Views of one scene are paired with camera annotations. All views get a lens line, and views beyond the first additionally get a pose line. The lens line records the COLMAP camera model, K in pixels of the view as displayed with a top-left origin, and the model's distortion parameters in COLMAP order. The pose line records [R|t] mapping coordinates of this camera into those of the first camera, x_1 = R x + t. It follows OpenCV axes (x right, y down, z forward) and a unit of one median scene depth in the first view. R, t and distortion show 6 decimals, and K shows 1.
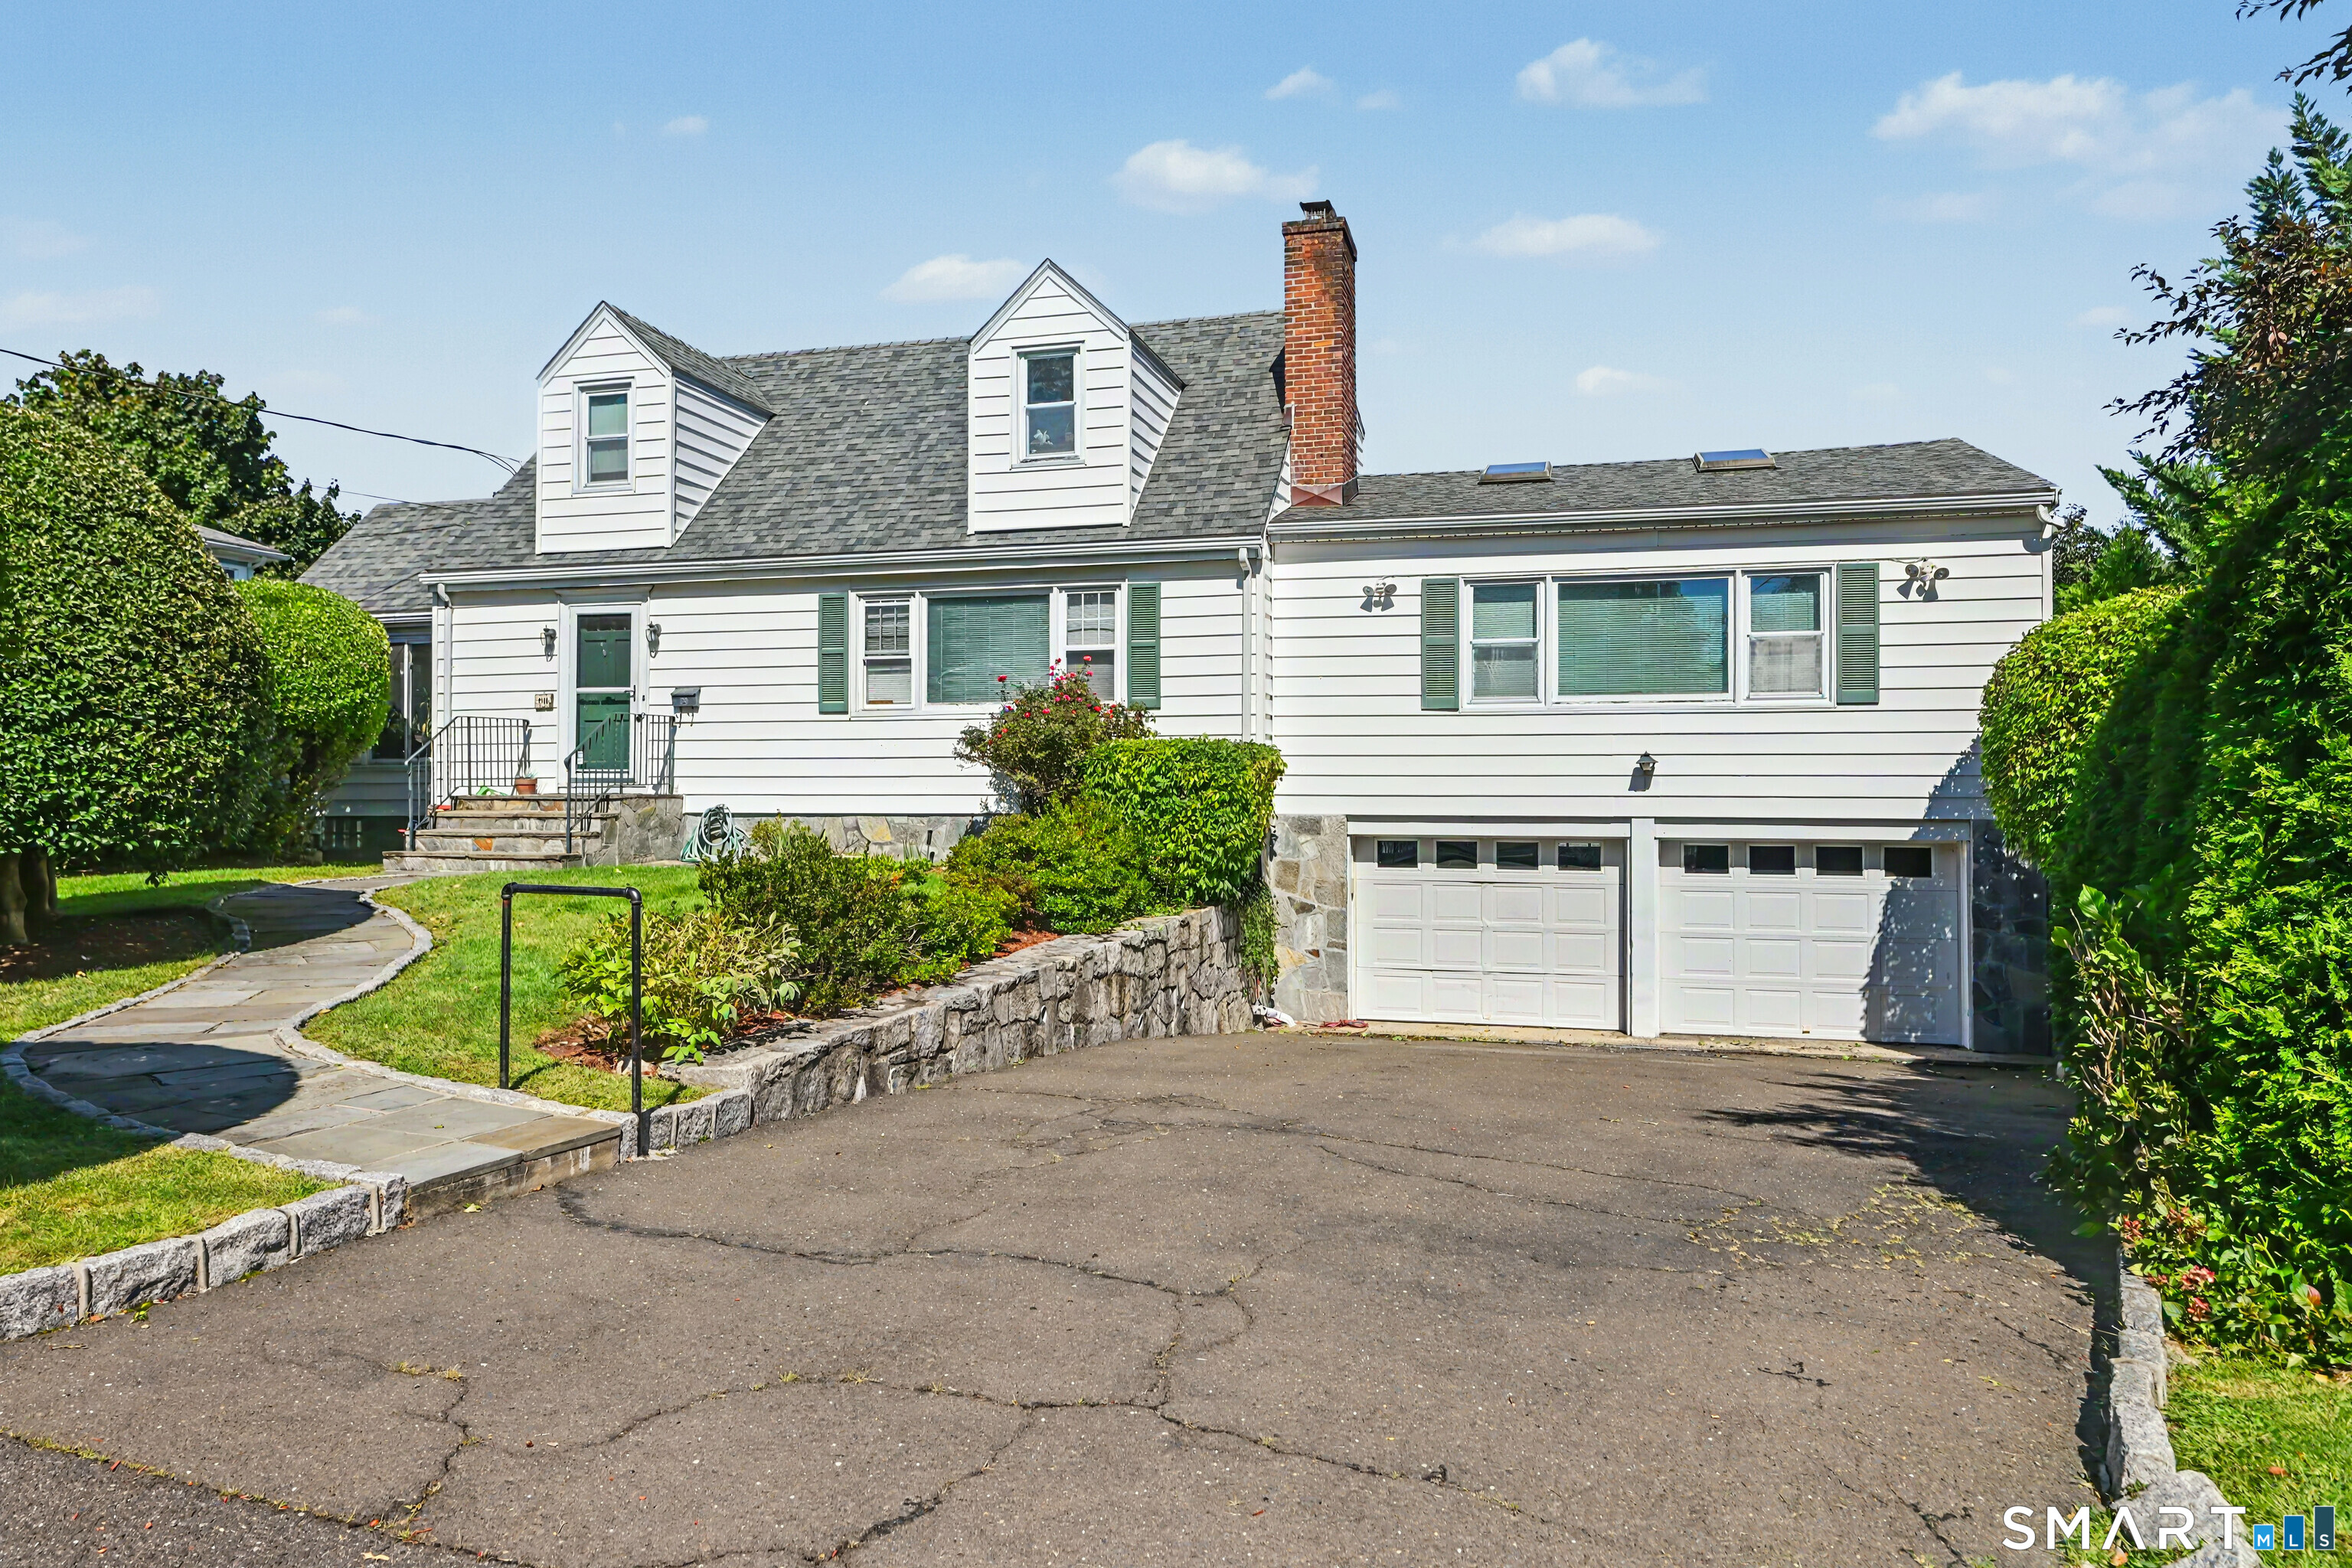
lens RADIAL K [[1558.1, 0, 1176.5], [0, 1558.1, 793.6], [0, 0, 1]] dist [-0.007644, 0.003270]
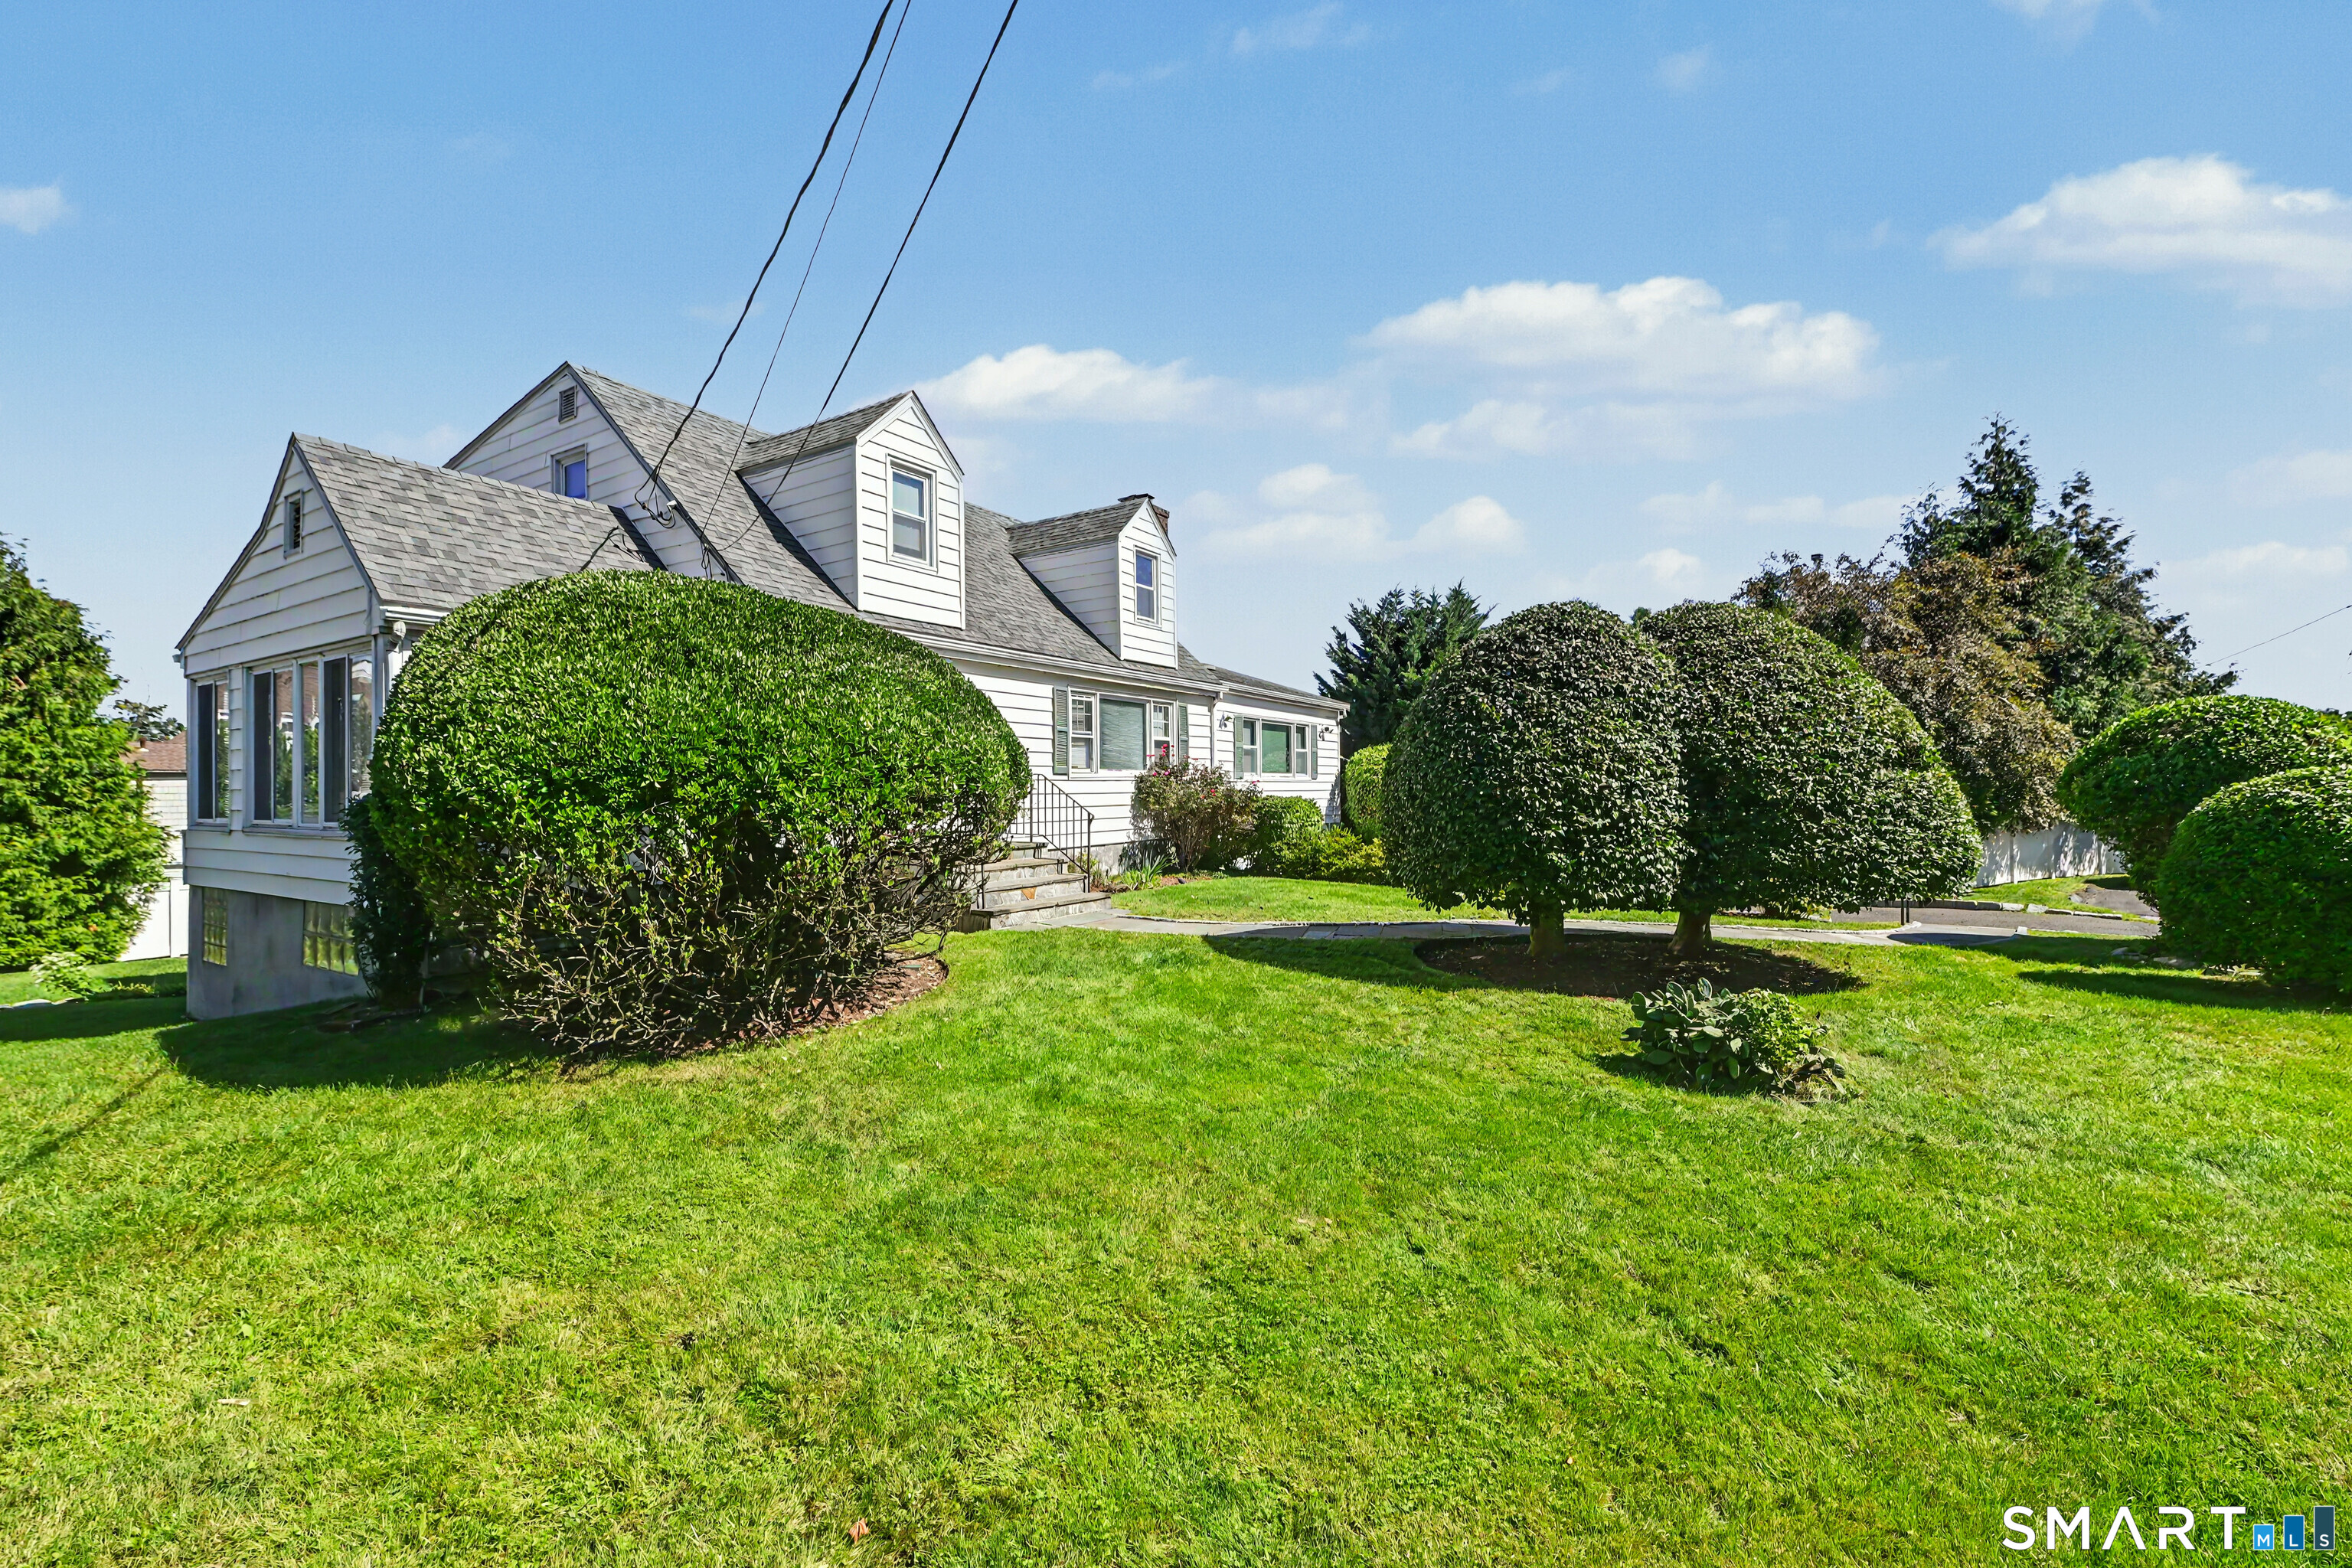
lens RADIAL K [[992.5, 0, 1181.2], [0, 992.5, 790.4], [0, 0, 1]] dist [0.003332, -0.000461]
pose [[0.277923, -0.005853, 0.960586, -1.070561], [0.002818, 0.999982, 0.005278, -0.043706], [-0.960599, 0.001240, 0.277935, 0.681432]]
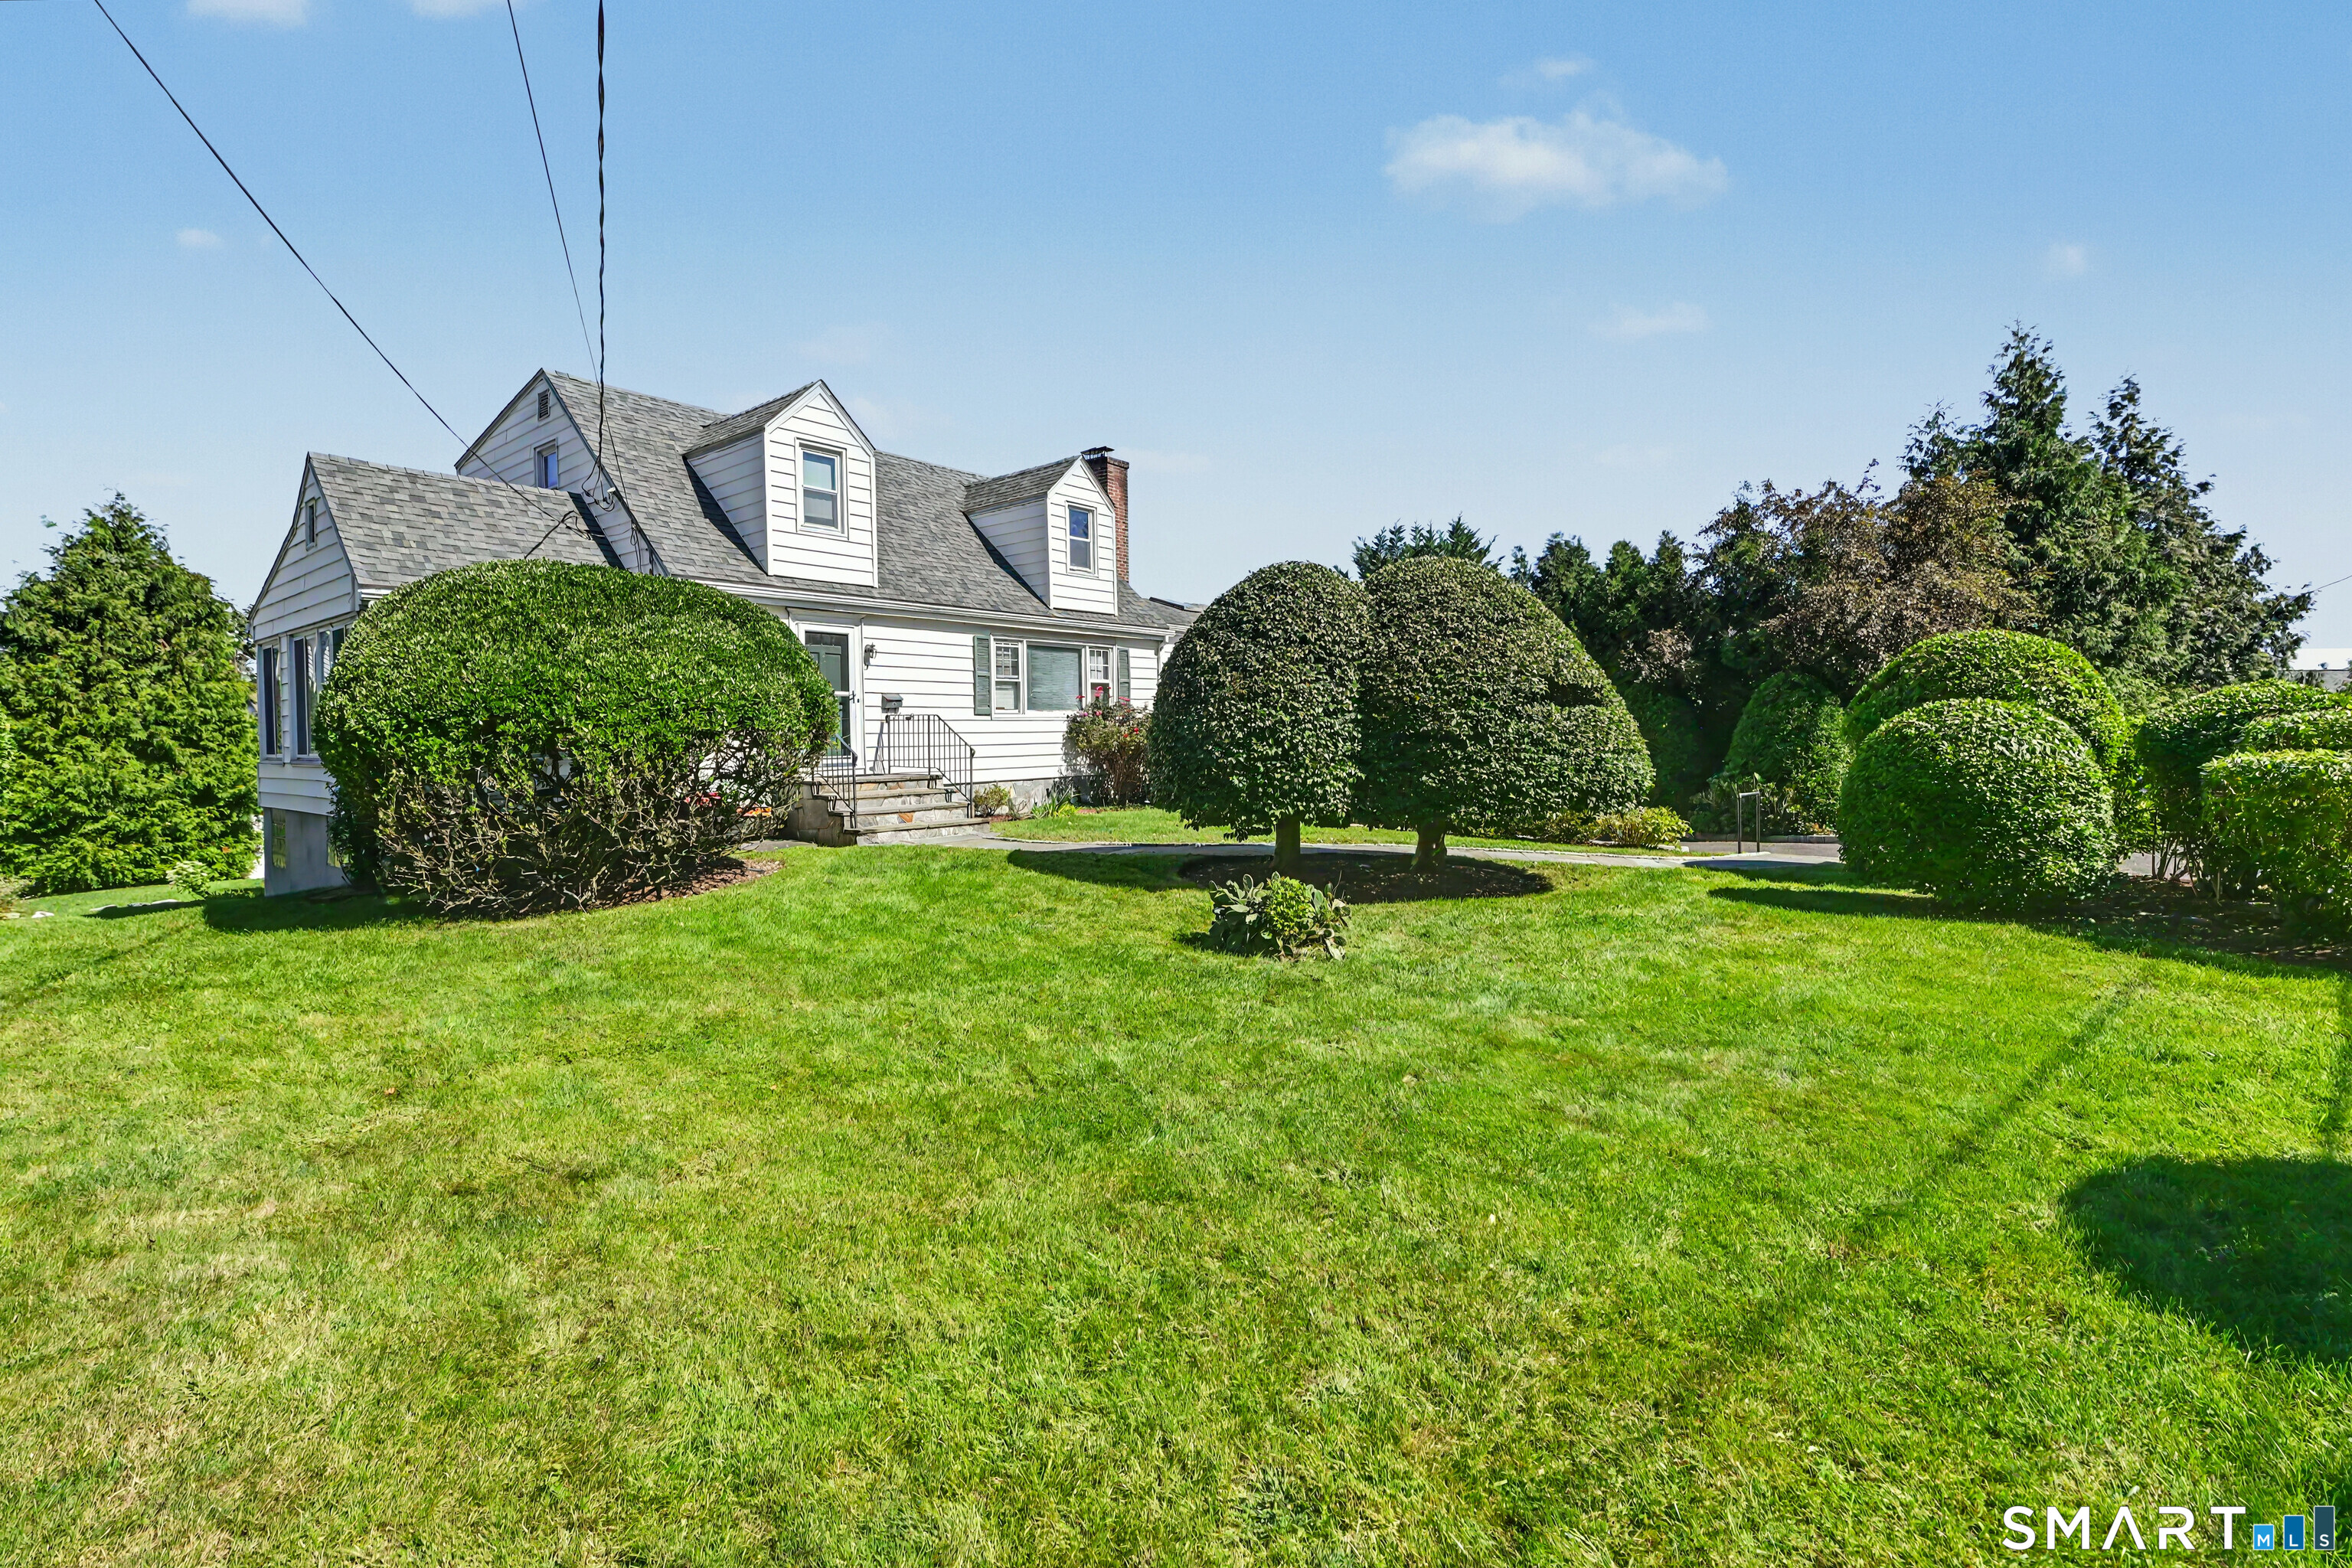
lens RADIAL K [[1056.0, 0, 1178.3], [0, 1056.0, 765.8], [0, 0, 1]] dist [-0.000326, 0.000364]
pose [[0.392050, -0.035687, 0.919251, -1.132783], [0.008610, 0.999346, 0.035124, -0.038586], [-0.919904, -0.005856, 0.392101, 0.440601]]
